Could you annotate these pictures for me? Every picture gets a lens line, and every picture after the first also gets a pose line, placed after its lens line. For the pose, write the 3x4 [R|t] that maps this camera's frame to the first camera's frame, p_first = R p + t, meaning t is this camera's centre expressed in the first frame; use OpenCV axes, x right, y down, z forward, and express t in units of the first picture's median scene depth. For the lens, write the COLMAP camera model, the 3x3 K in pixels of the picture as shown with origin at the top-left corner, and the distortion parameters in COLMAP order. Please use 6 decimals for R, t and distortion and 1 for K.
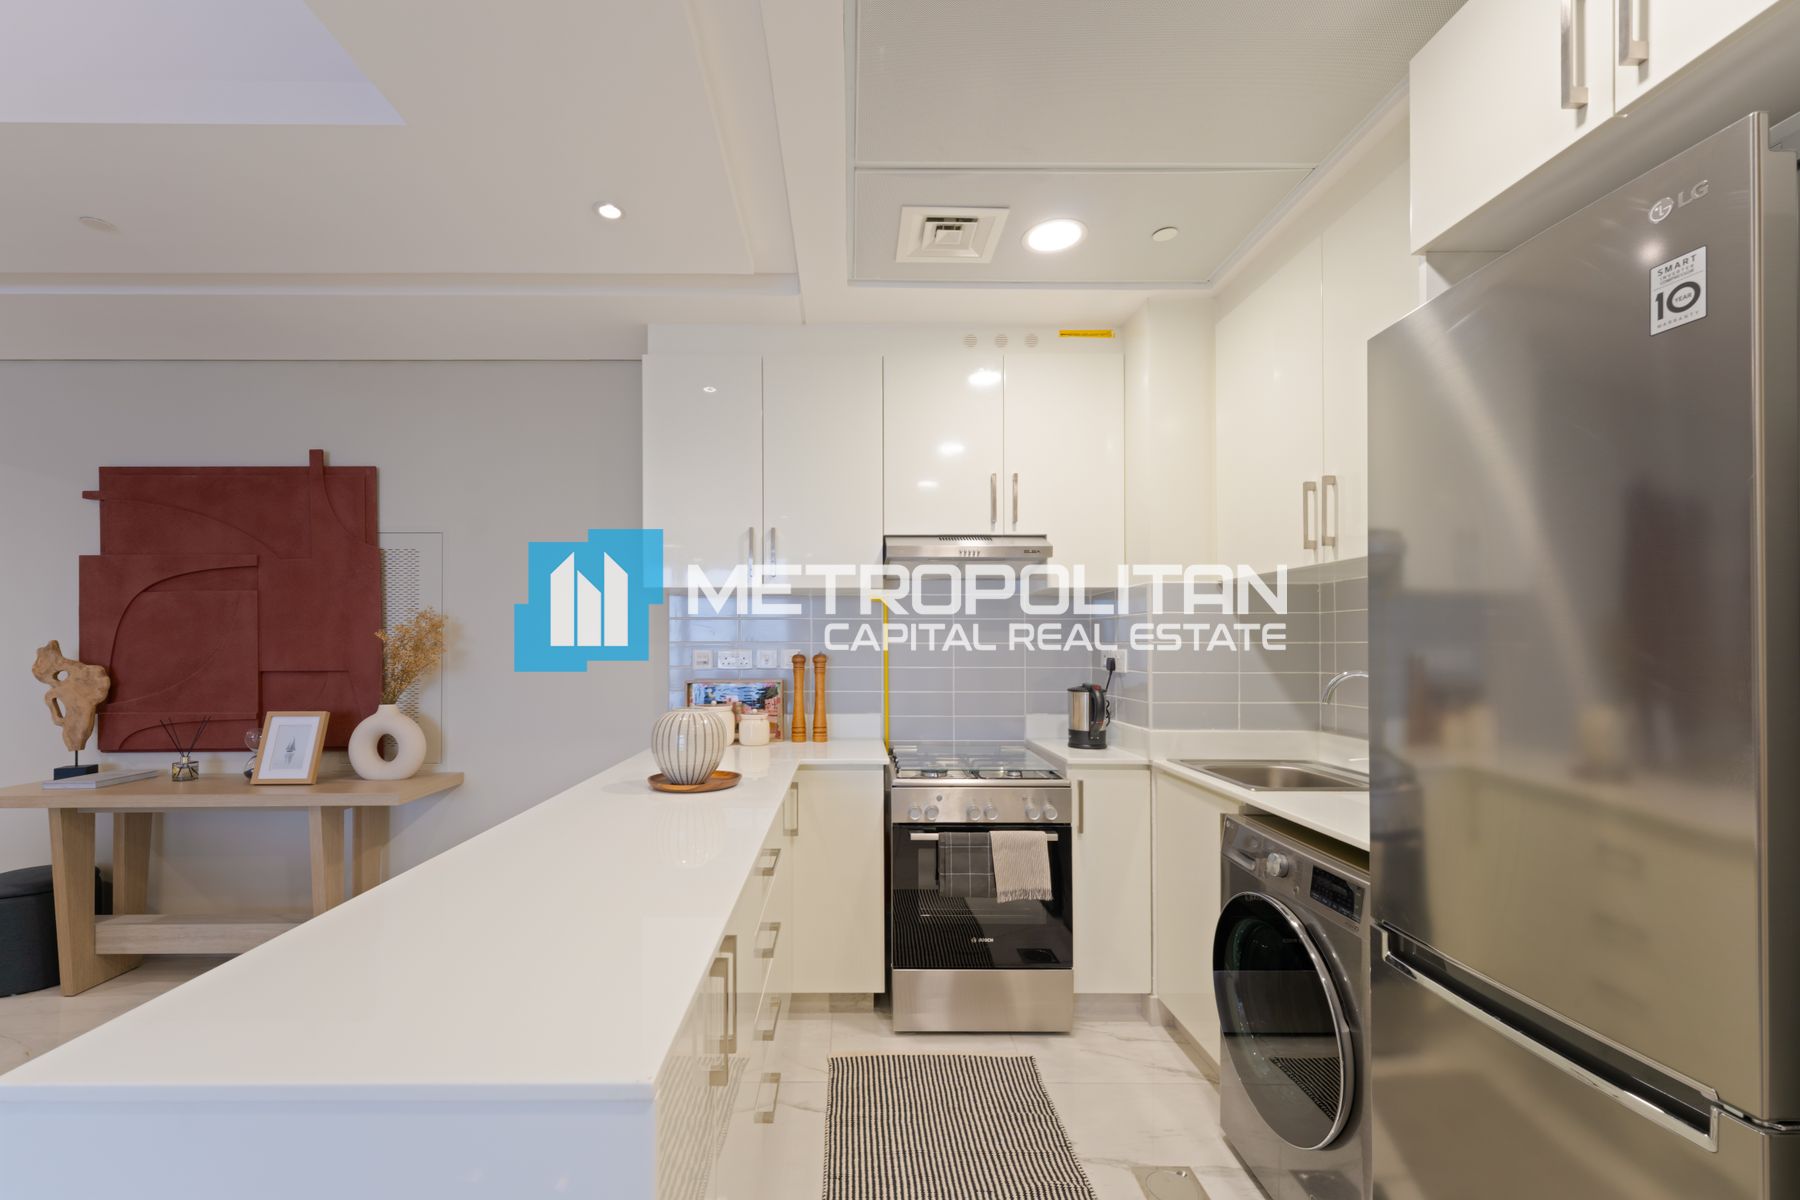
lens RADIAL K [[745.1, 0, 894.1], [0, 745.1, 636.7], [0, 0, 1]] dist [-0.001500, -0.000163]
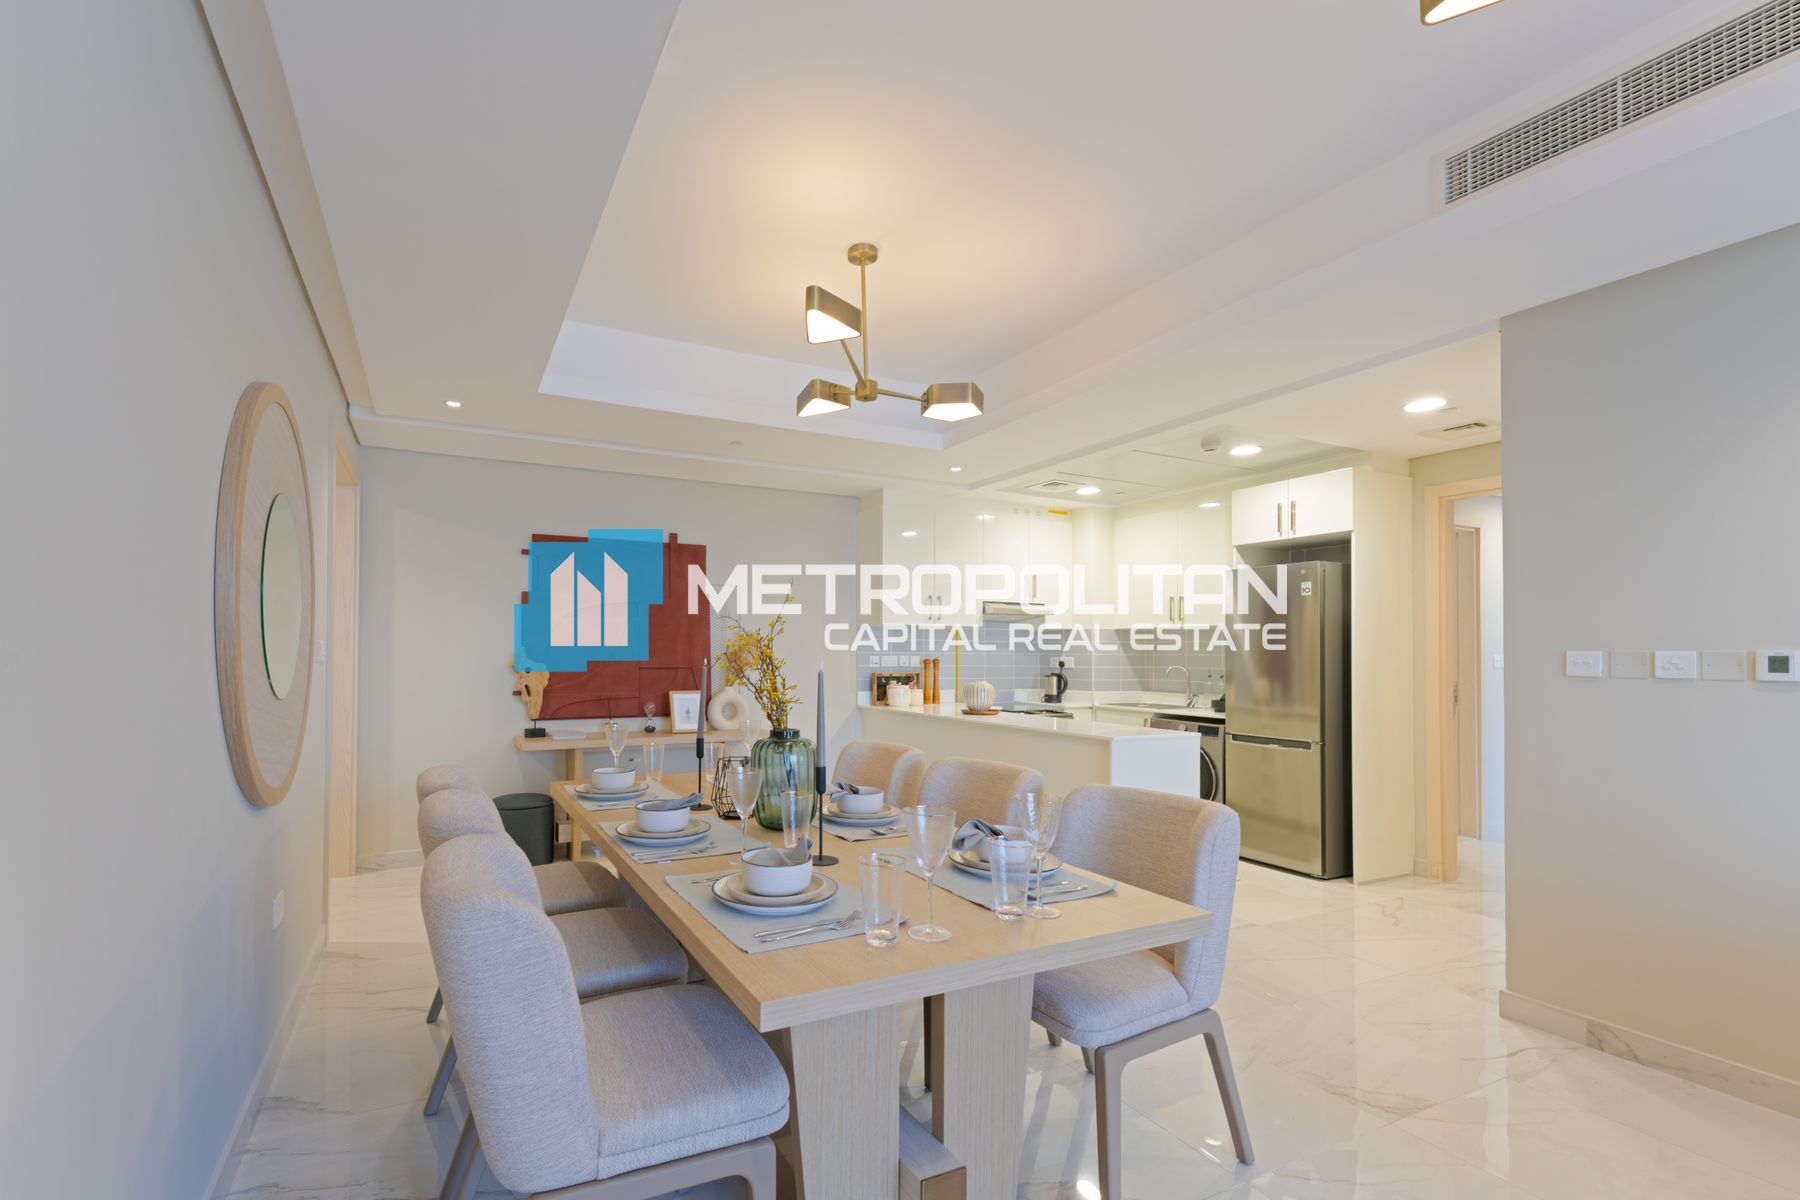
lens RADIAL K [[773.0, 0, 826.9], [0, 773.0, 650.8], [0, 0, 1]] dist [-0.000600, -0.000046]
pose [[0.906516, 0.009881, 0.422055, -1.294361], [-0.010175, 0.999947, -0.001556, 0.008817], [-0.422048, -0.002884, 0.906569, -0.758968]]
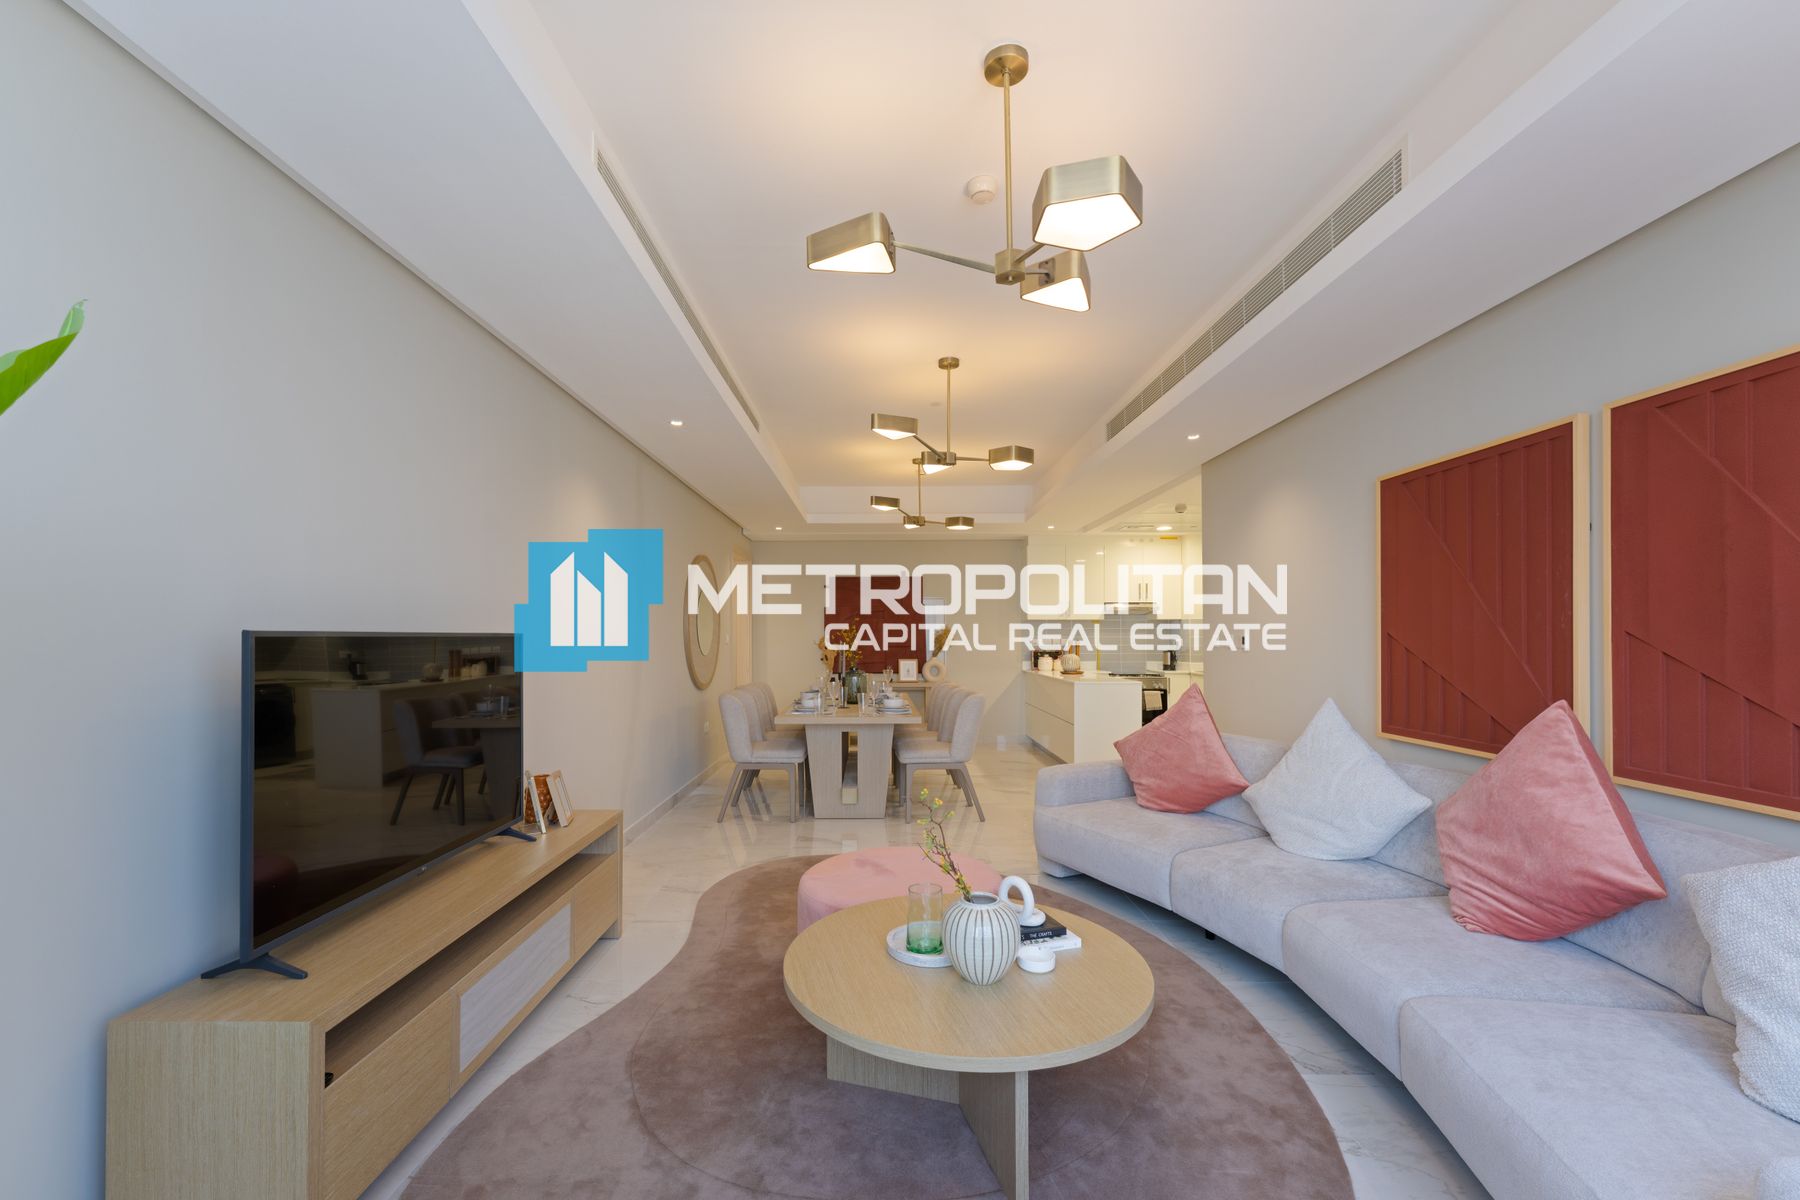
lens RADIAL K [[745.1, 0, 894.1], [0, 745.1, 636.7], [0, 0, 1]] dist [-0.001500, -0.000163]
pose [[0.999952, 0.003205, -0.009214, -0.856245], [-0.003186, 0.999993, 0.002096, 0.003060], [0.009221, -0.002067, 0.999955, -2.116877]]
